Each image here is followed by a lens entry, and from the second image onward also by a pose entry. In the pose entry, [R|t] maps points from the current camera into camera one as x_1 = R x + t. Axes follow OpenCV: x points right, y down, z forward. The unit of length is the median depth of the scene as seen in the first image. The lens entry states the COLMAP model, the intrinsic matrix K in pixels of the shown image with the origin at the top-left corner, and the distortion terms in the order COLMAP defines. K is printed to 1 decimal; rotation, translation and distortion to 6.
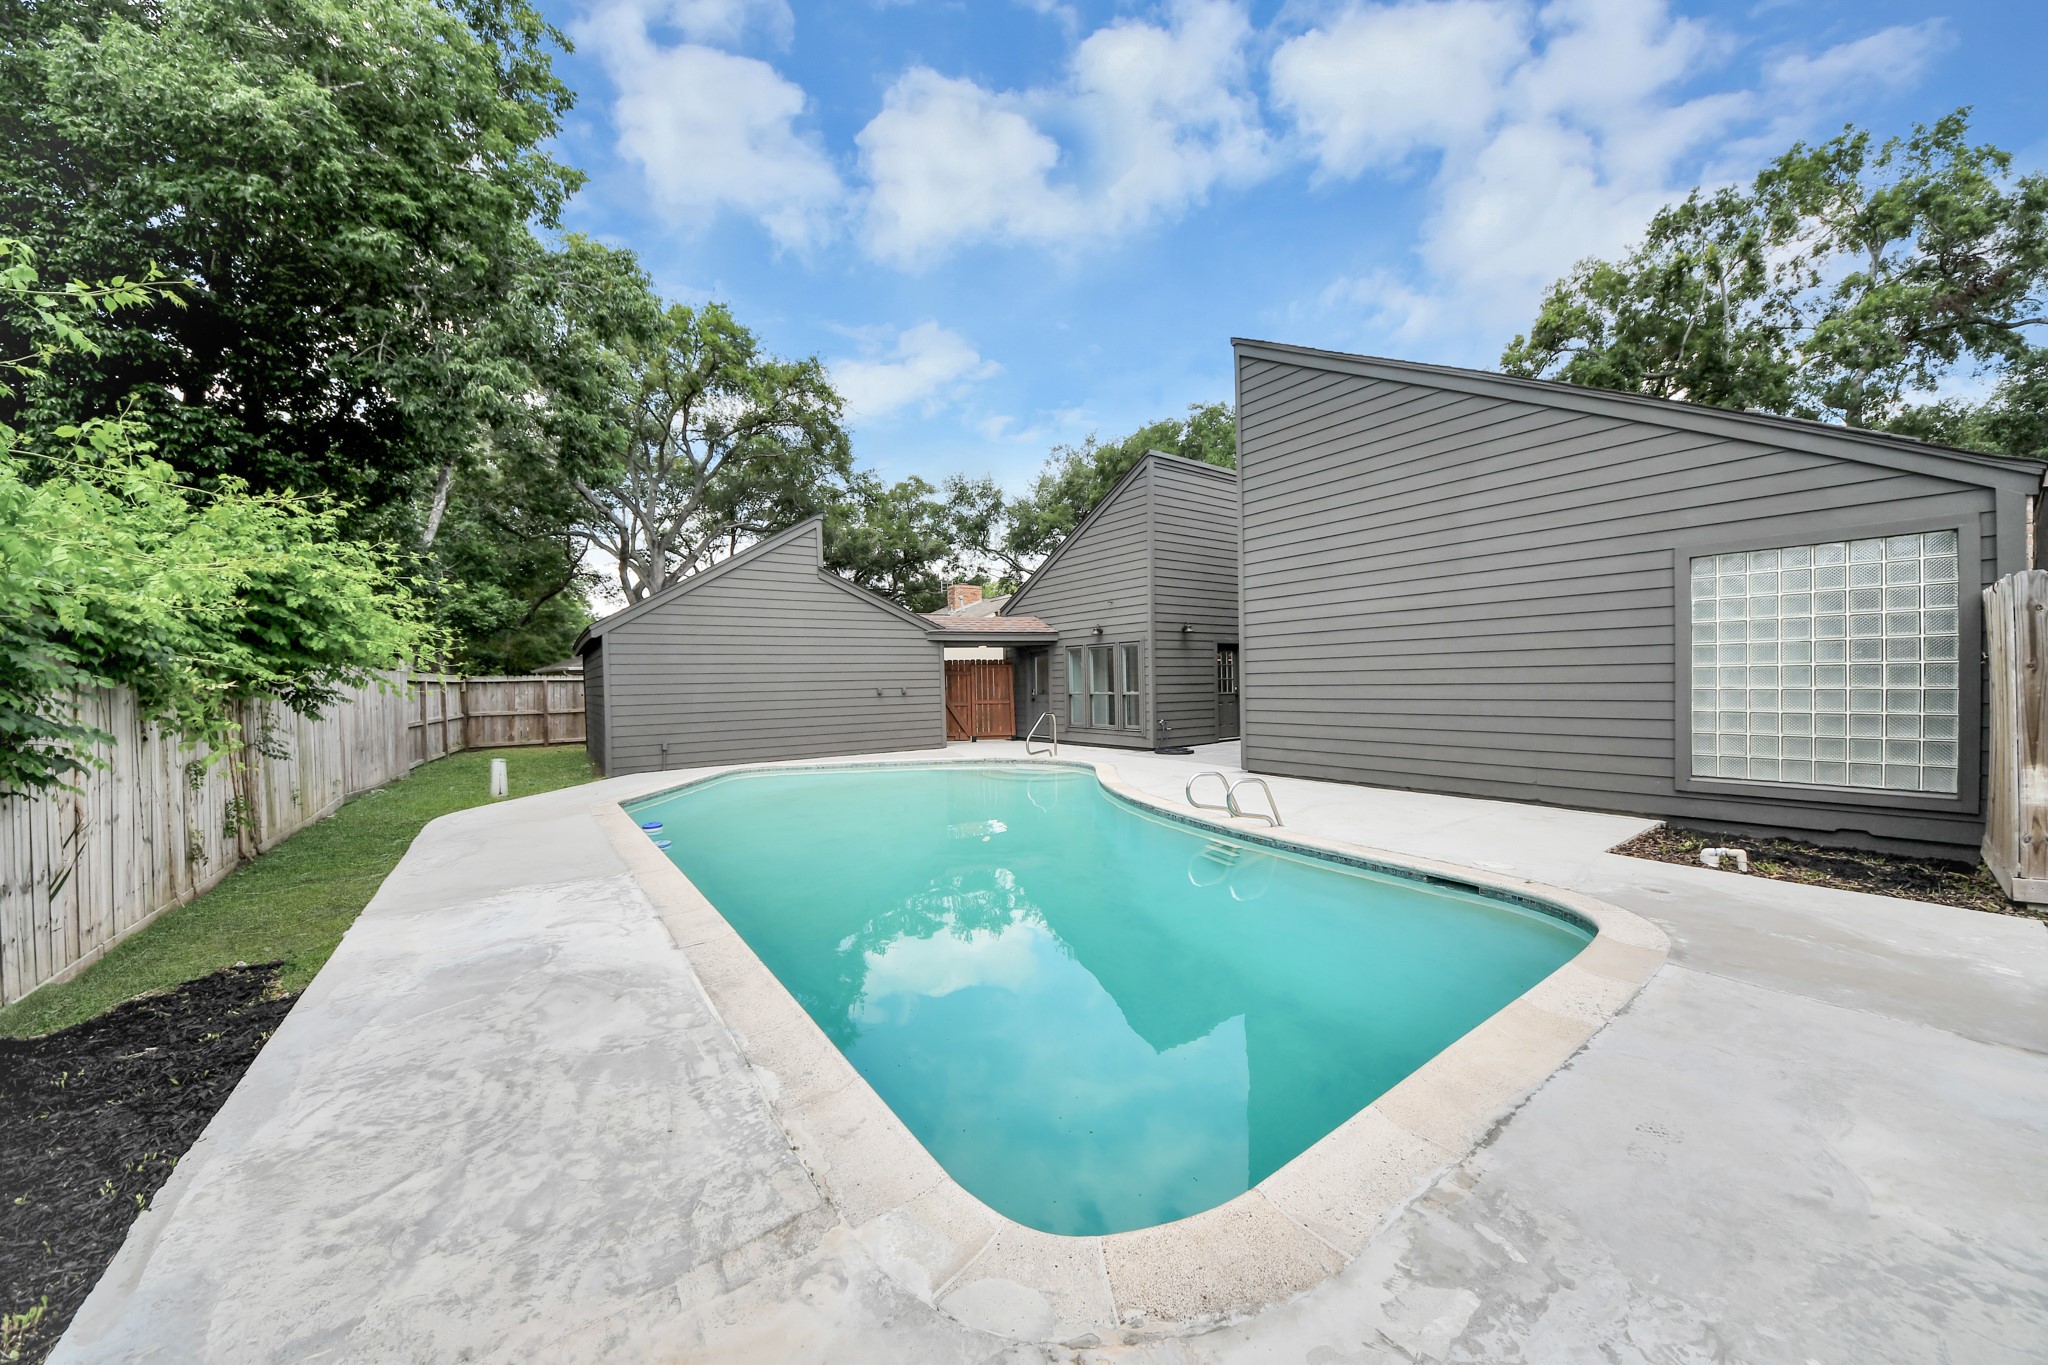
lens RADIAL K [[706.1, 0, 1033.6], [0, 706.1, 678.3], [0, 0, 1]] dist [0.000196, -0.006798]
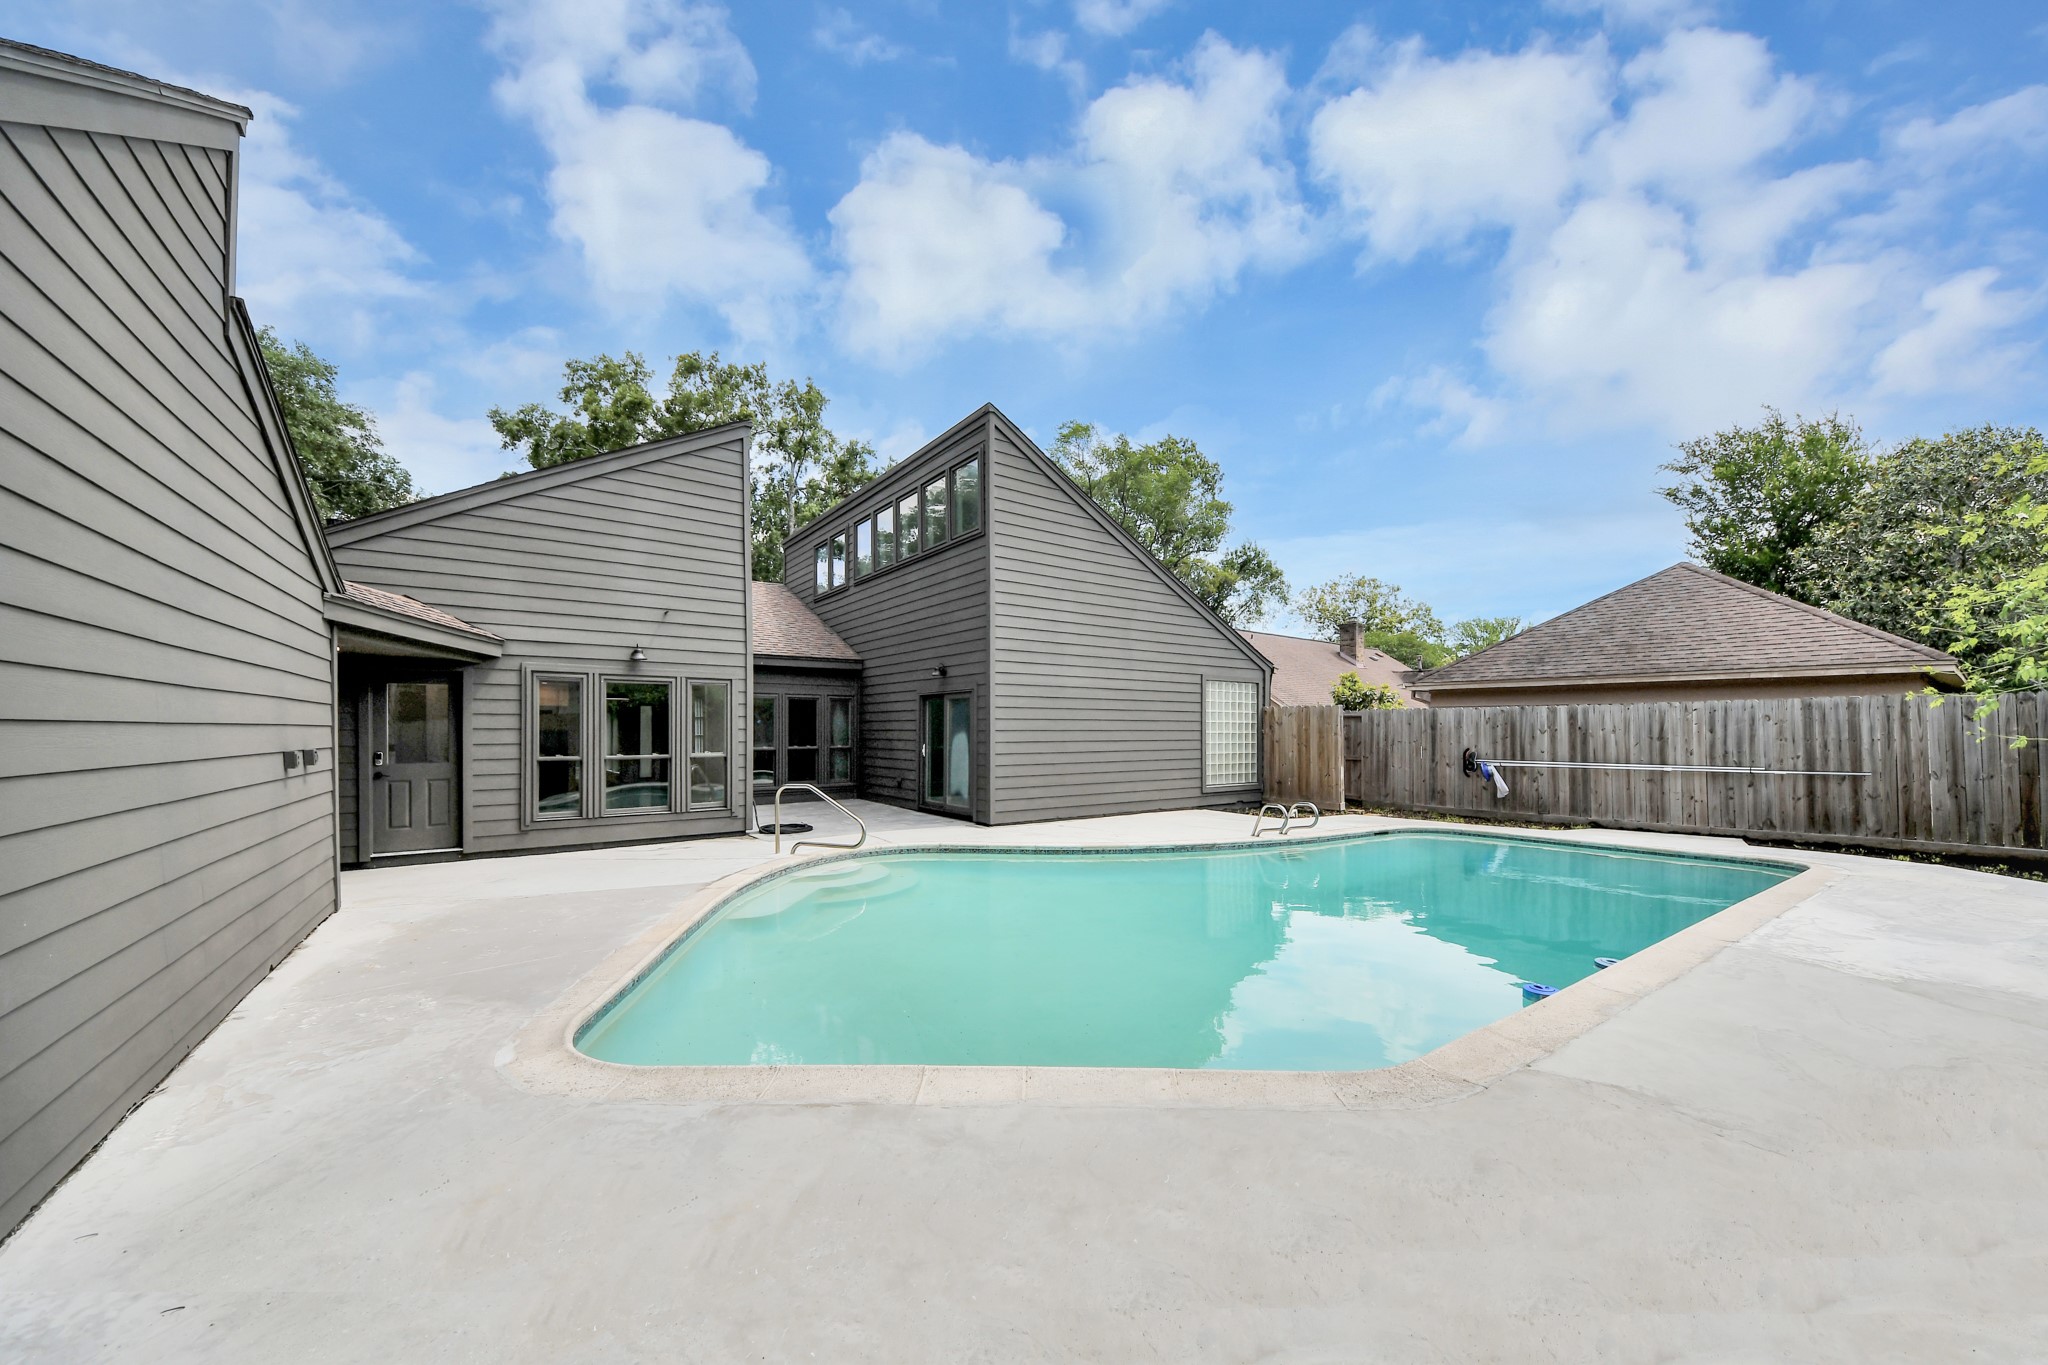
lens RADIAL K [[721.7, 0, 1025.3], [0, 721.7, 729.1], [0, 0, 1]] dist [0.000249, 0.000008]
pose [[0.014706, 0.020255, 0.999687, -0.742786], [-0.005041, 0.999784, -0.020183, 0.011885], [-0.999879, -0.004743, 0.014805, 0.927188]]
